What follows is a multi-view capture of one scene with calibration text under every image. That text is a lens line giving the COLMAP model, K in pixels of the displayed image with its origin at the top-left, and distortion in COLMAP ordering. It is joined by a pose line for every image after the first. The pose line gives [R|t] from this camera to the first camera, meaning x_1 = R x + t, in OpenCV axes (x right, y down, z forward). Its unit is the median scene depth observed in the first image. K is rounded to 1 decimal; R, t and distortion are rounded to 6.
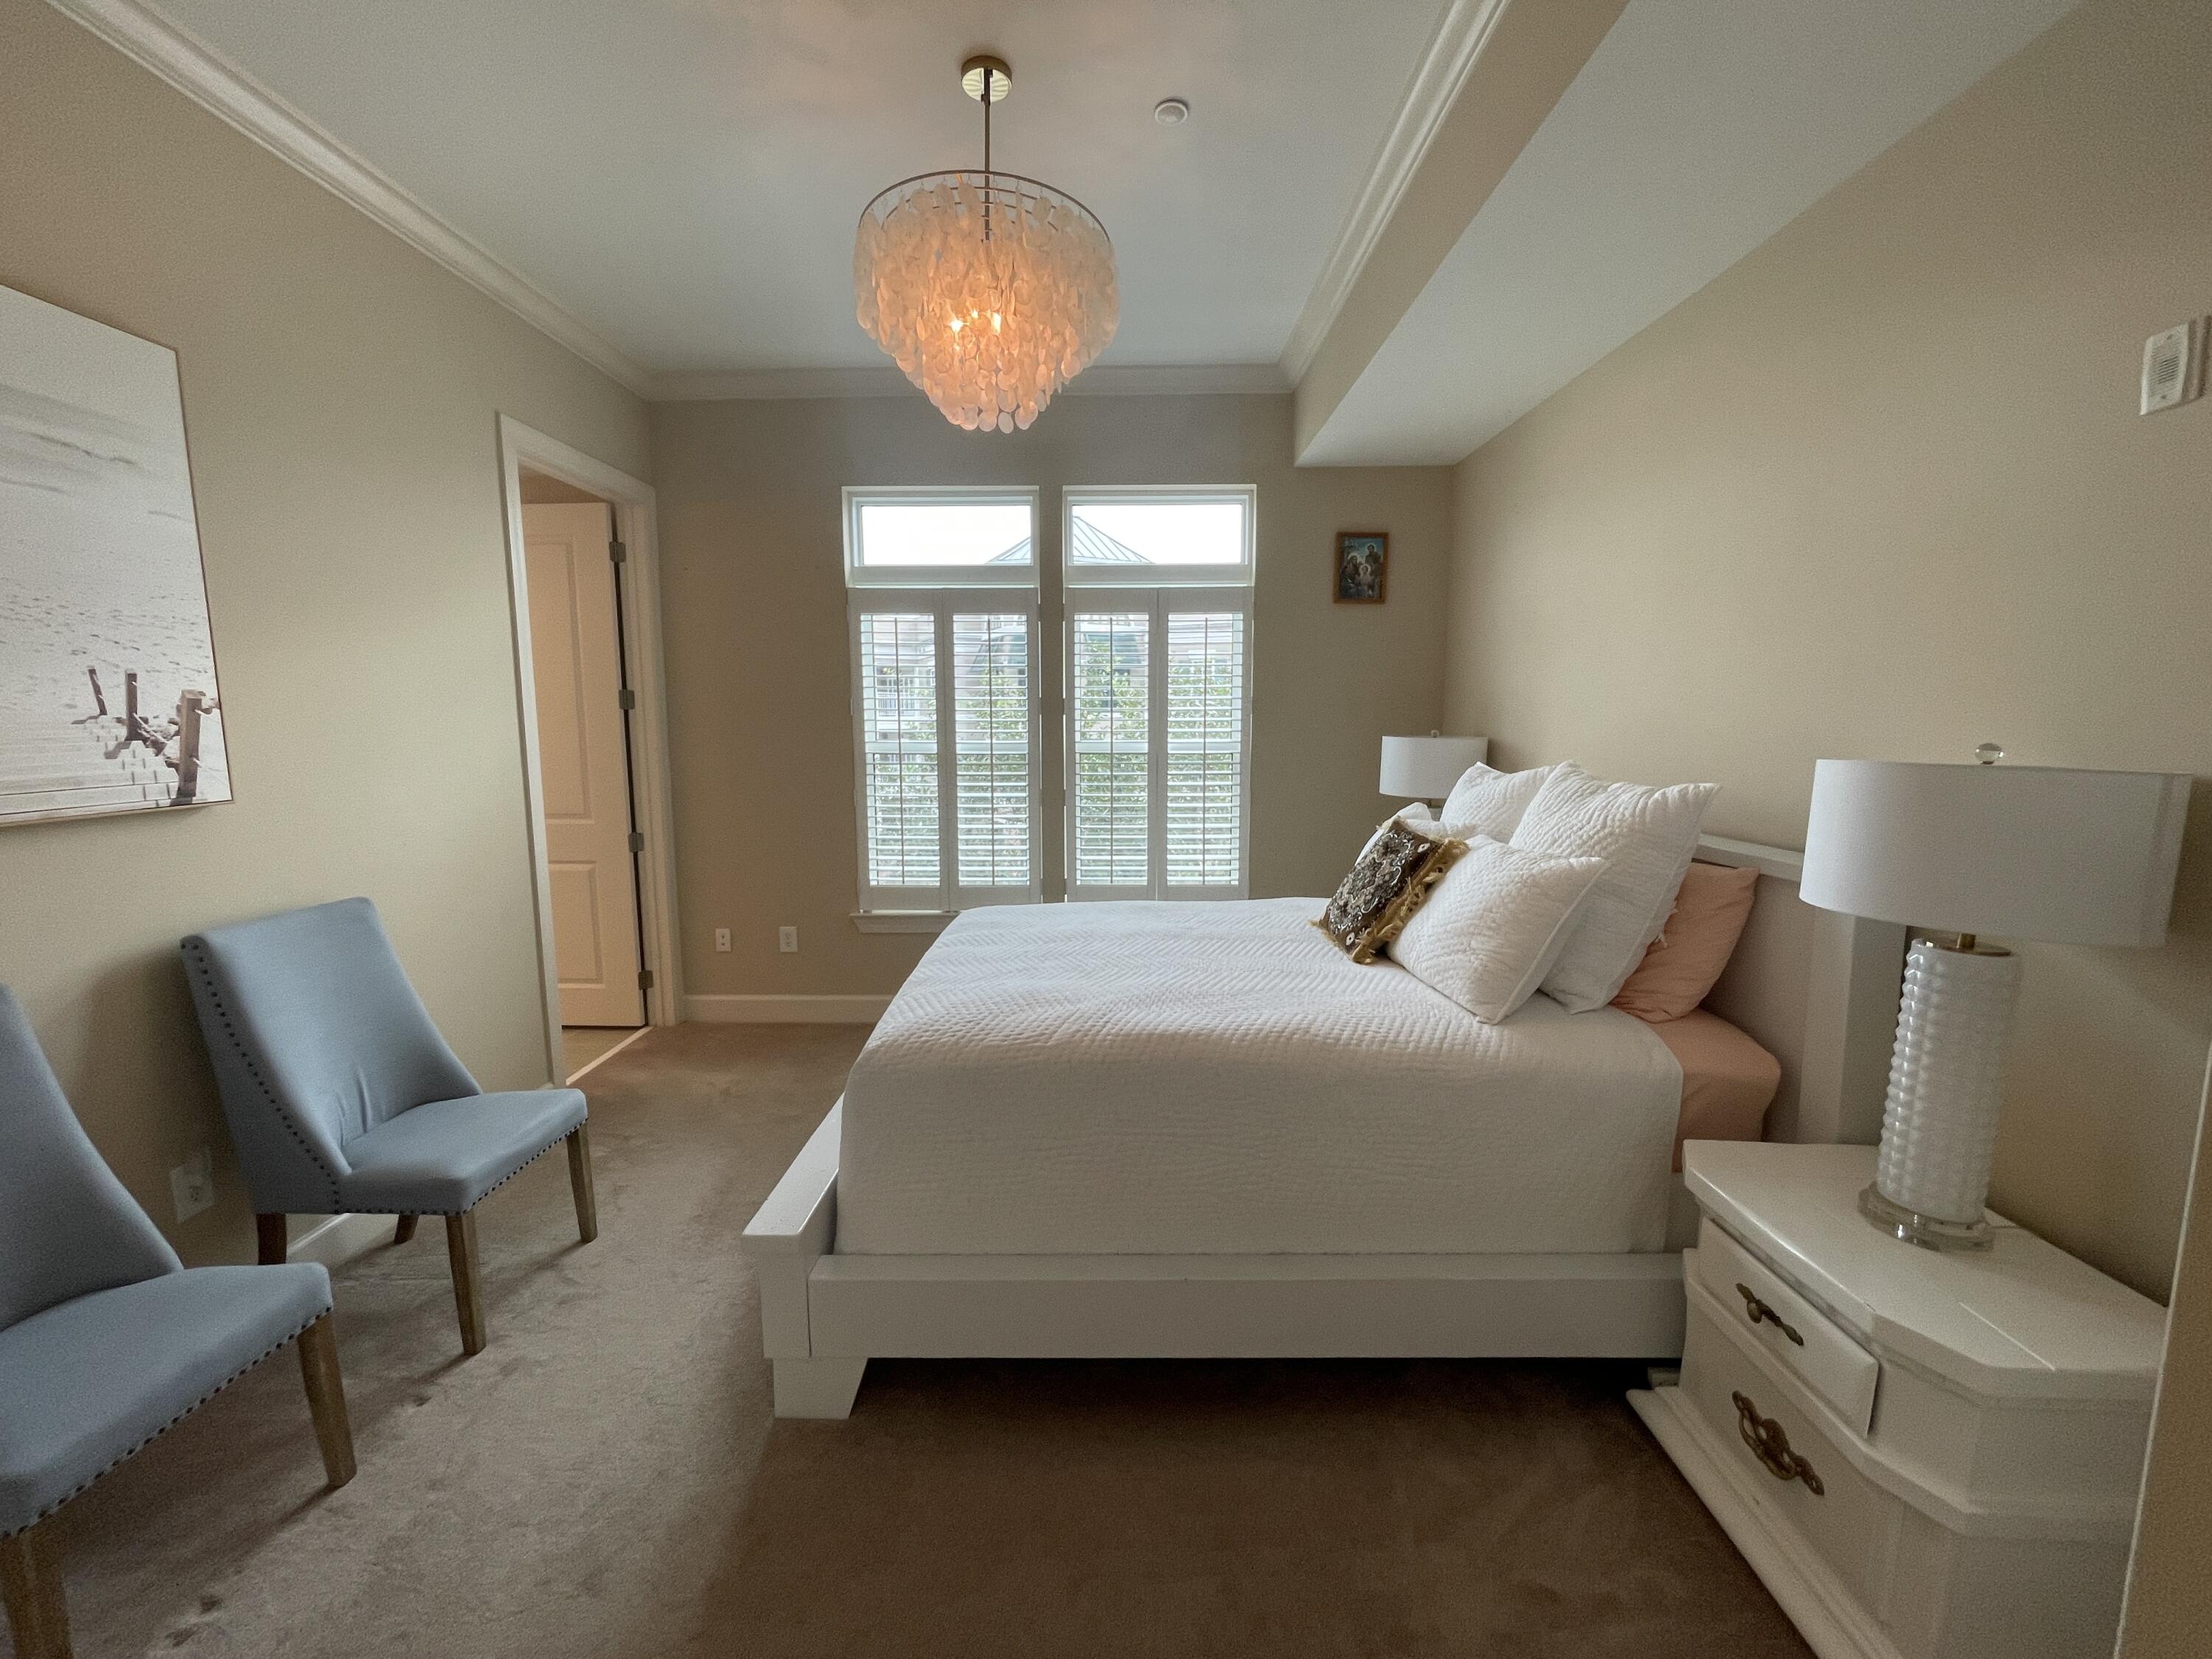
lens RADIAL K [[892.8, 0, 1094.3], [0, 892.8, 829.6], [0, 0, 1]] dist [-0.003402, -0.000280]
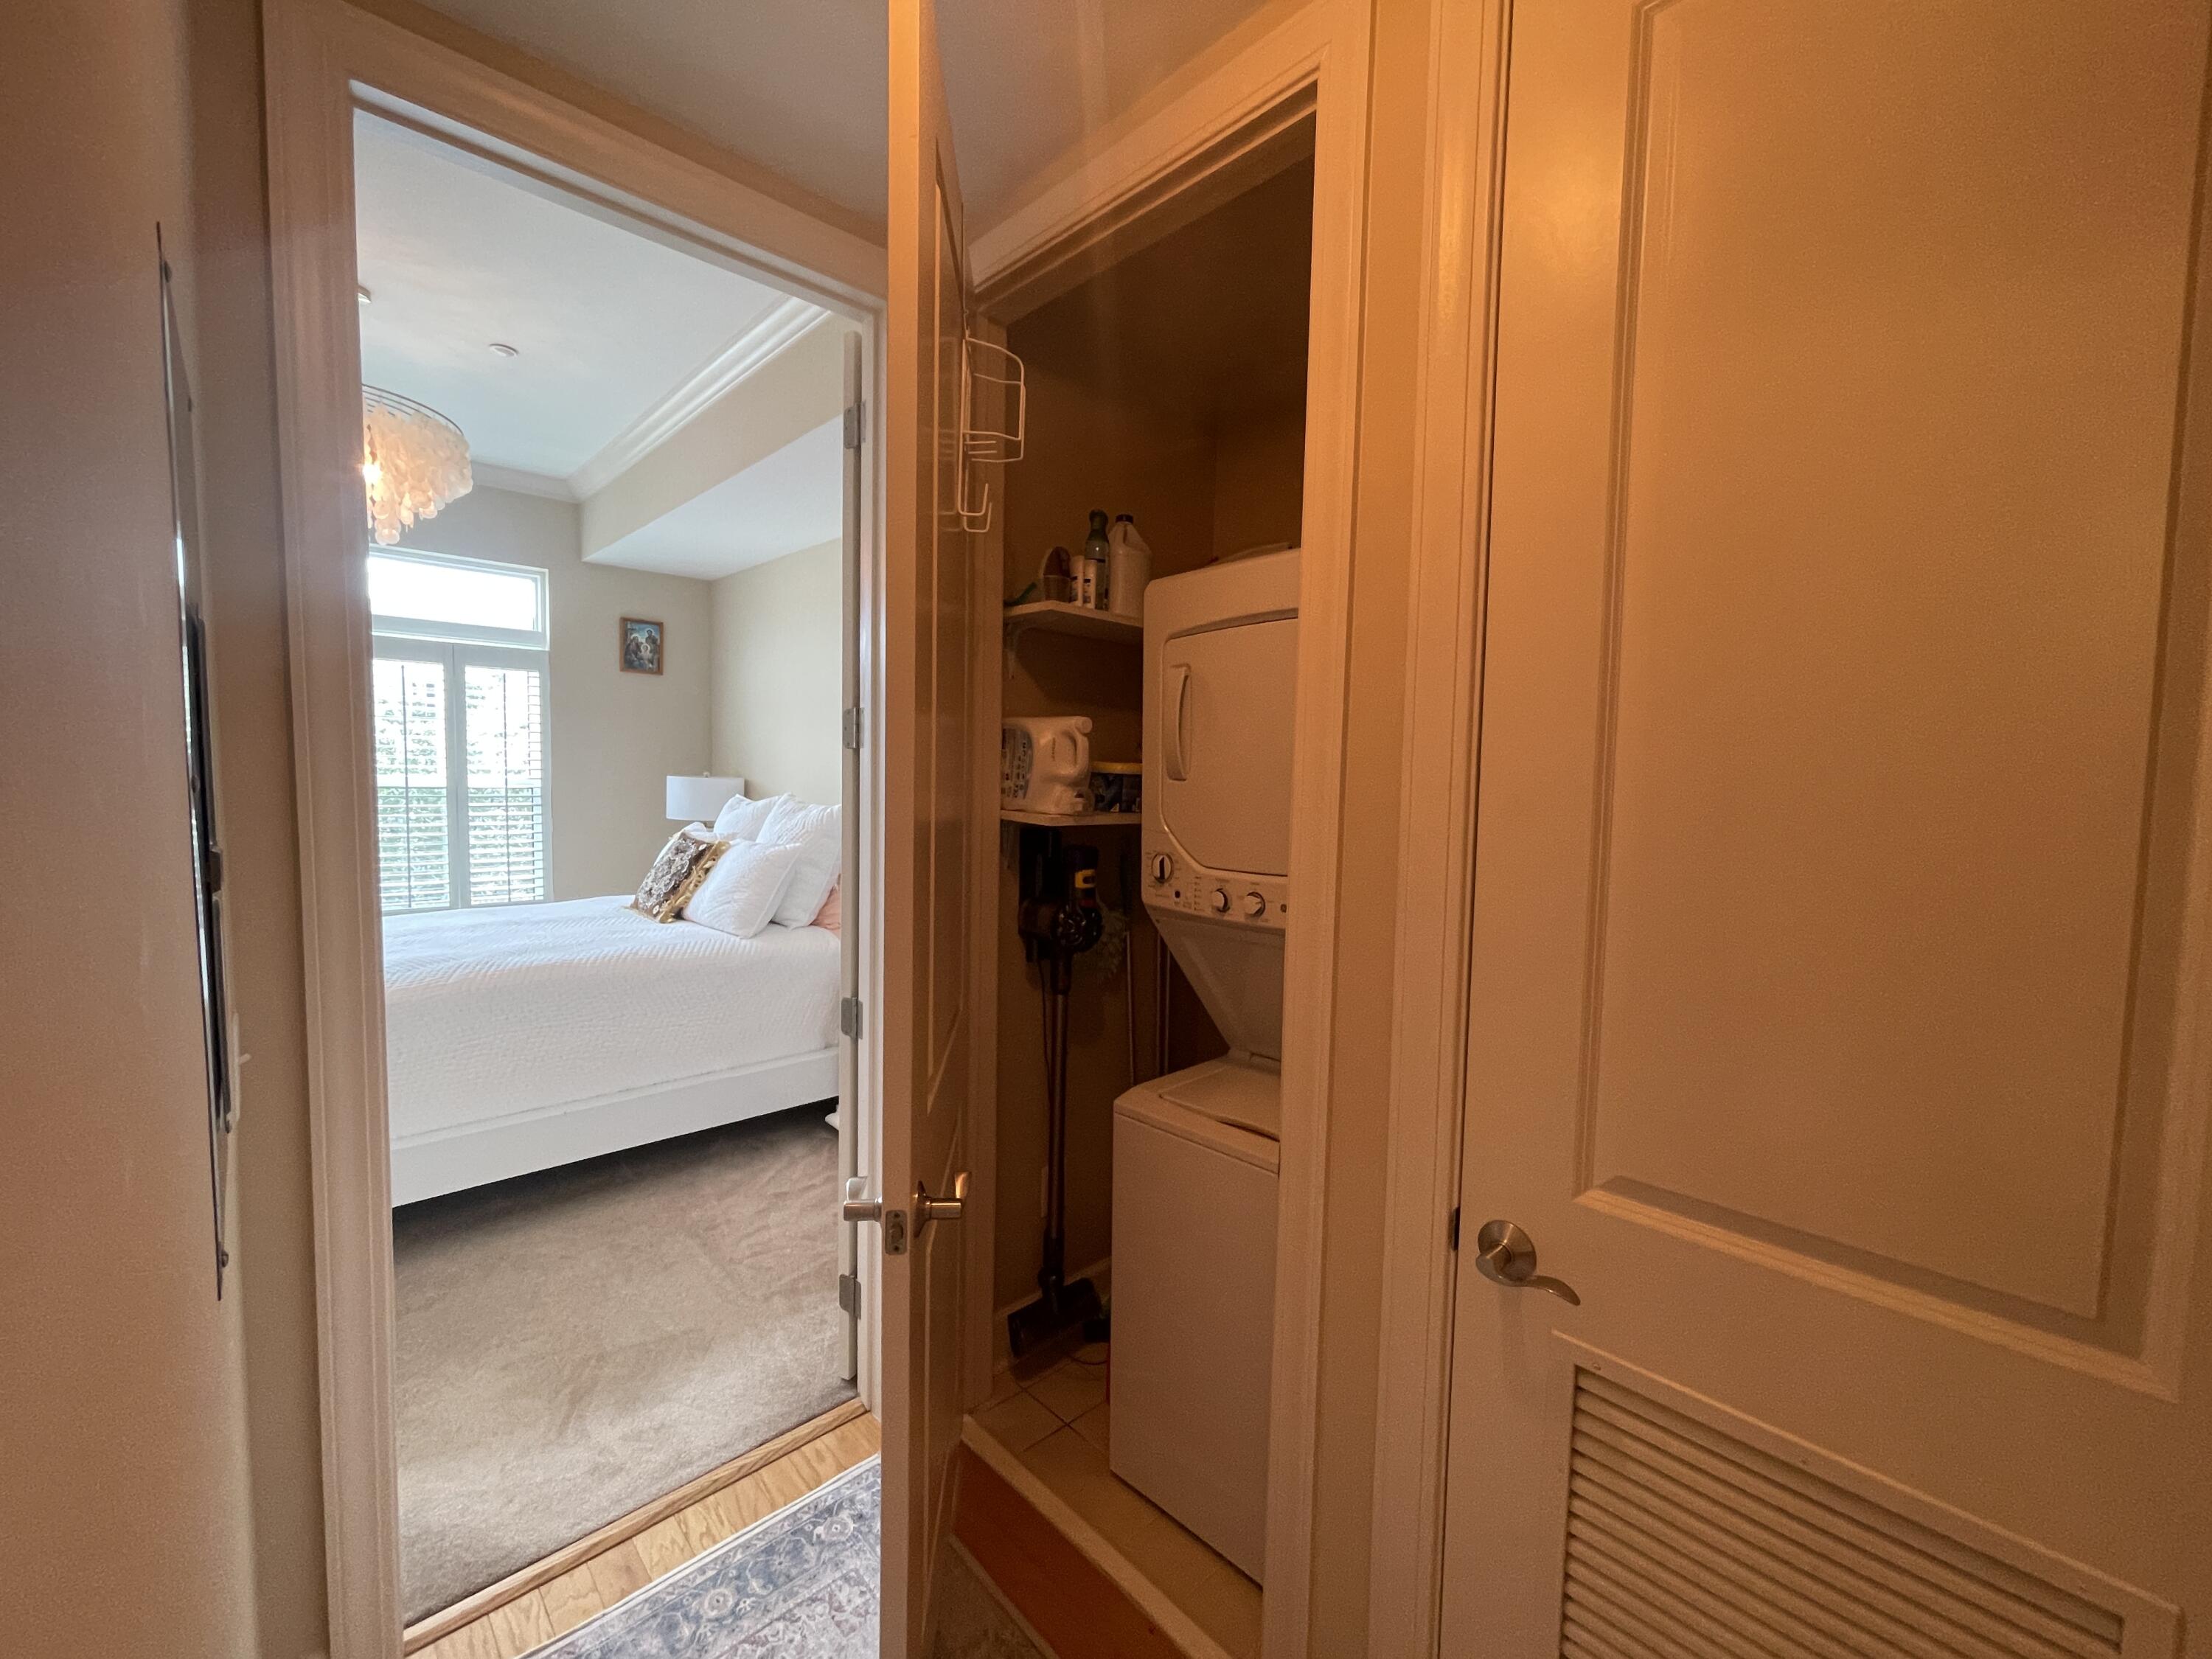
lens RADIAL K [[892.8, 0, 1094.3], [0, 892.8, 829.6], [0, 0, 1]] dist [-0.003402, -0.000280]
pose [[0.715296, -0.026237, 0.698329, -0.215663], [0.056712, 0.998178, -0.020587, 0.055372], [-0.696517, 0.054329, 0.715481, -0.559011]]
